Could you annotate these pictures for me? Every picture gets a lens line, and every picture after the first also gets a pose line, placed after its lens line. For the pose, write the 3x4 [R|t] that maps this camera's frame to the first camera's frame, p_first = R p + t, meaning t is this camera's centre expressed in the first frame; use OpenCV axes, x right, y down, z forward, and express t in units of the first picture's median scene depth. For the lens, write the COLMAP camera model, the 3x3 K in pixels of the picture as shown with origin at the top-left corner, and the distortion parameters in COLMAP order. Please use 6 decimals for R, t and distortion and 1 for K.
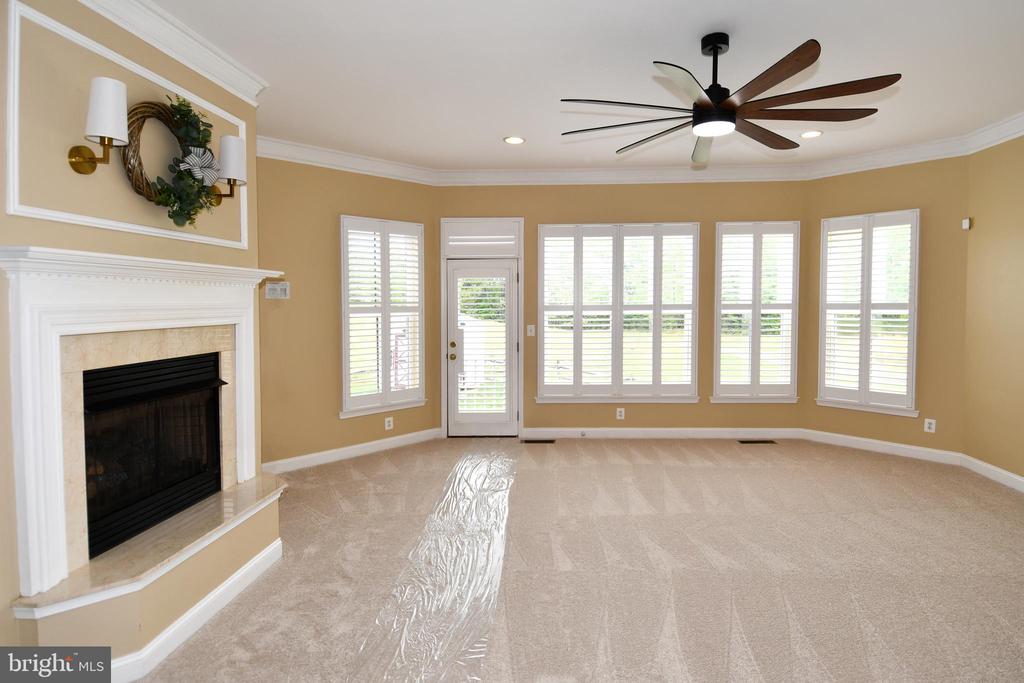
lens RADIAL K [[542.4, 0, 553.0], [0, 542.4, 330.8], [0, 0, 1]] dist [0.060360, -0.053219]
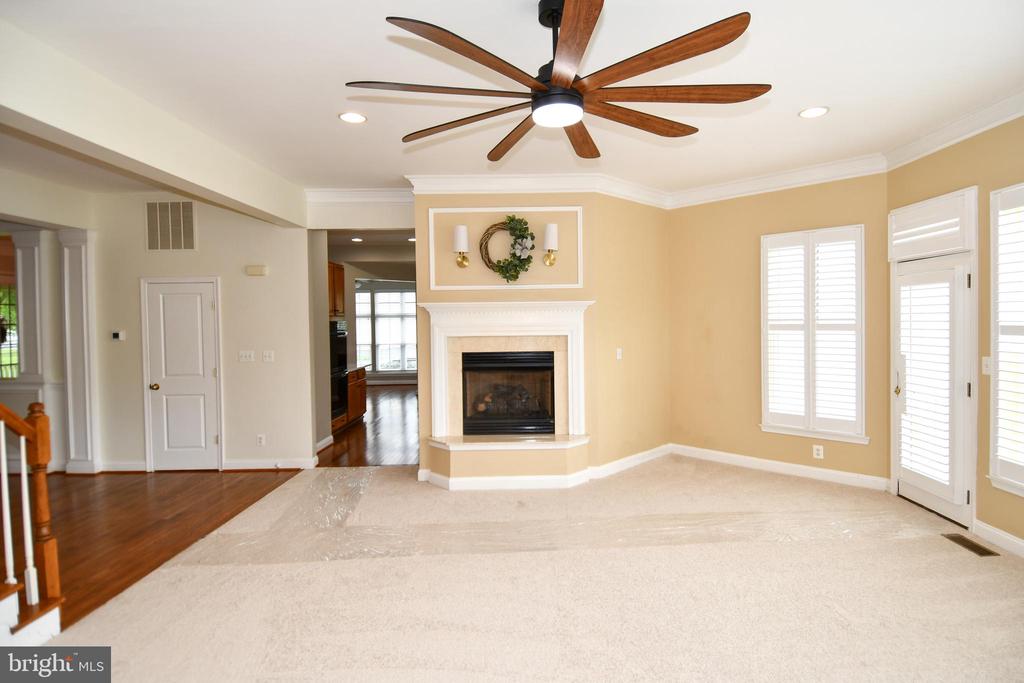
lens RADIAL K [[542.4, 0, 553.0], [0, 542.4, 330.8], [0, 0, 1]] dist [0.060360, -0.053219]
pose [[0.054367, 0.030601, -0.998052, 0.588342], [-0.041695, 0.998728, 0.028351, -0.039798], [0.997650, 0.040072, 0.055574, 0.504827]]
